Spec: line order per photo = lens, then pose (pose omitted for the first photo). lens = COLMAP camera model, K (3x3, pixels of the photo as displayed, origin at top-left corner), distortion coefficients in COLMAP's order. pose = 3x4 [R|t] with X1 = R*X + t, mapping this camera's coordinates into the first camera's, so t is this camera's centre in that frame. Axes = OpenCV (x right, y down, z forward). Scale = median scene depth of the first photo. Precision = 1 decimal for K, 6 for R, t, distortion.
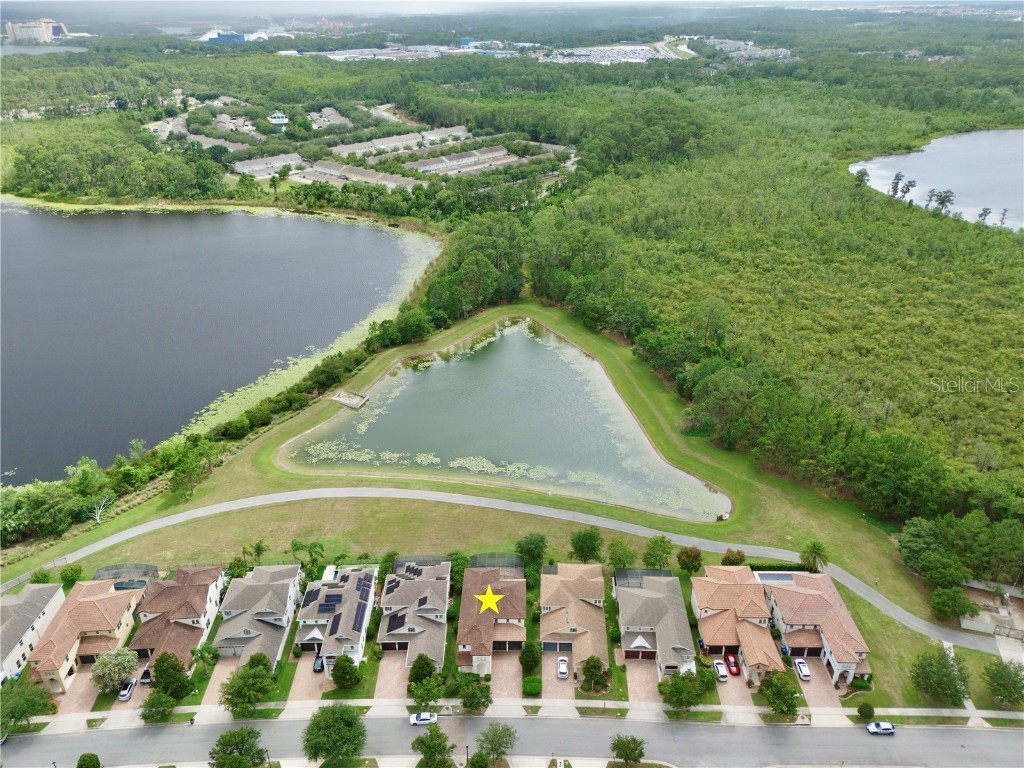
lens RADIAL K [[761.5, 0, 513.2], [0, 761.5, 380.5], [0, 0, 1]] dist [0.063921, -0.052379]
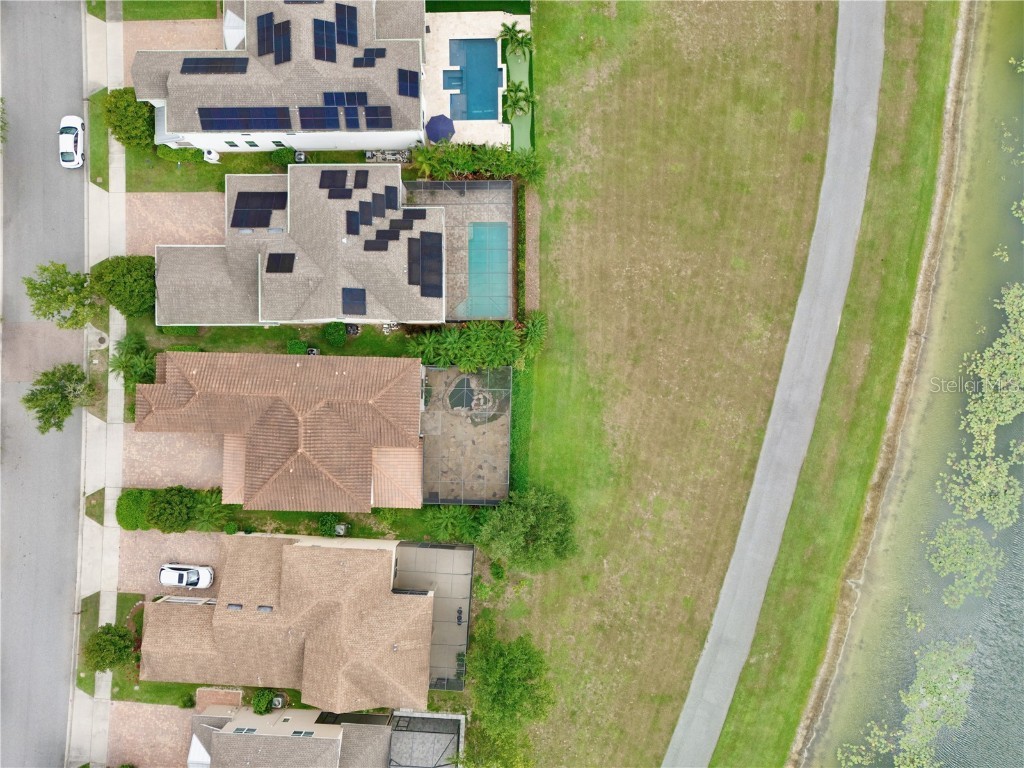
lens RADIAL K [[752.0, 0, 514.1], [0, 752.0, 391.6], [0, 0, 1]] dist [0.076520, -0.072947]
pose [[-0.013148, 0.999914, -0.000186, -0.016873], [-0.429222, -0.005475, 0.903182, -0.045756], [0.903103, 0.011955, 0.429257, 0.315403]]
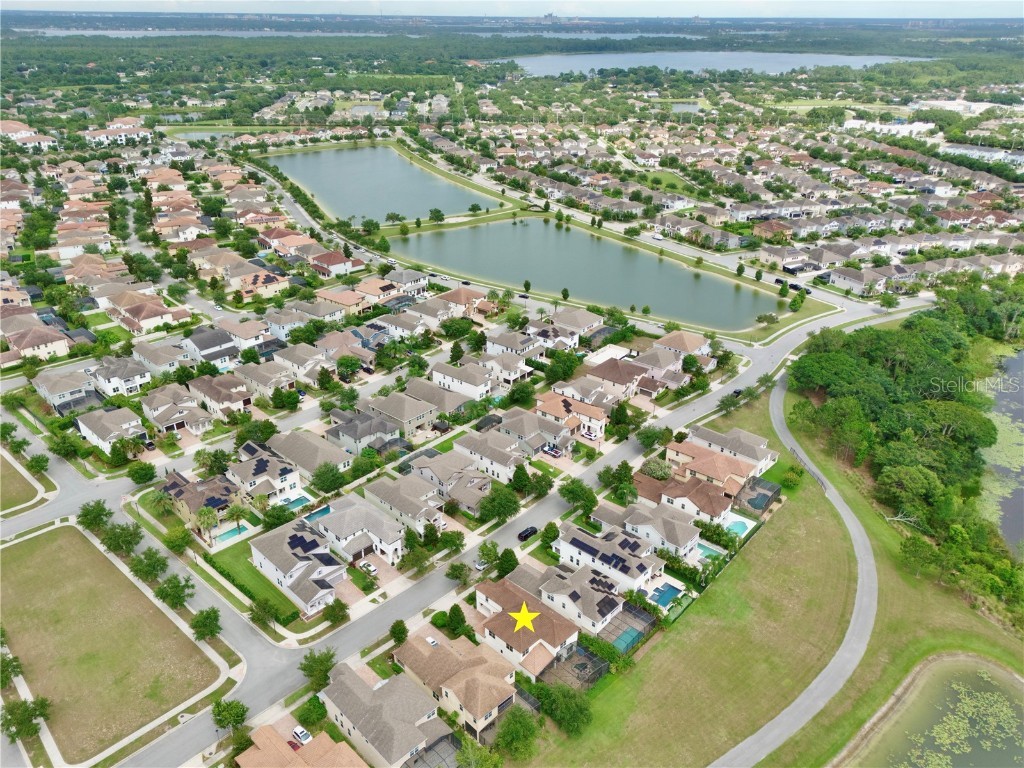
lens RADIAL K [[752.0, 0, 514.1], [0, 752.0, 391.6], [0, 0, 1]] dist [0.076520, -0.072947]
pose [[-0.684473, 0.325286, -0.652446, 0.180057], [-0.329245, 0.660554, 0.674735, -0.194557], [0.650457, 0.676652, -0.345032, 0.385277]]
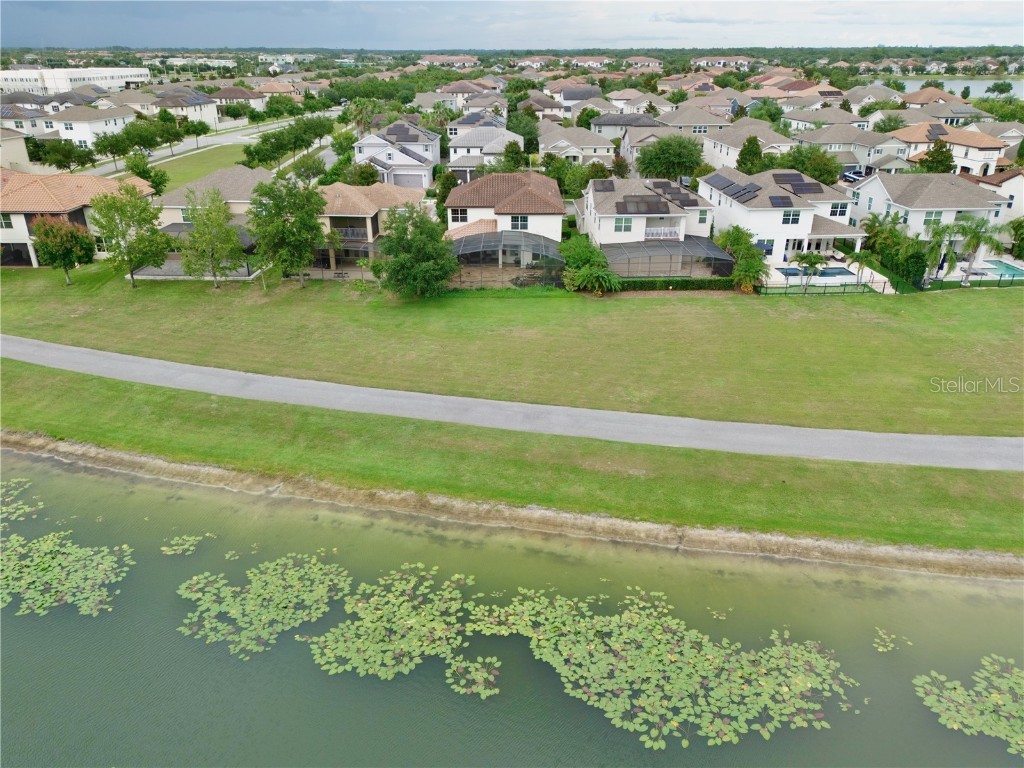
lens RADIAL K [[752.0, 0, 514.1], [0, 752.0, 391.6], [0, 0, 1]] dist [0.076520, -0.072947]
pose [[-0.999939, 0.009388, -0.005763, -0.009585], [0.001499, 0.634199, 0.773169, -0.020219], [0.010914, 0.773113, -0.634174, 0.502012]]
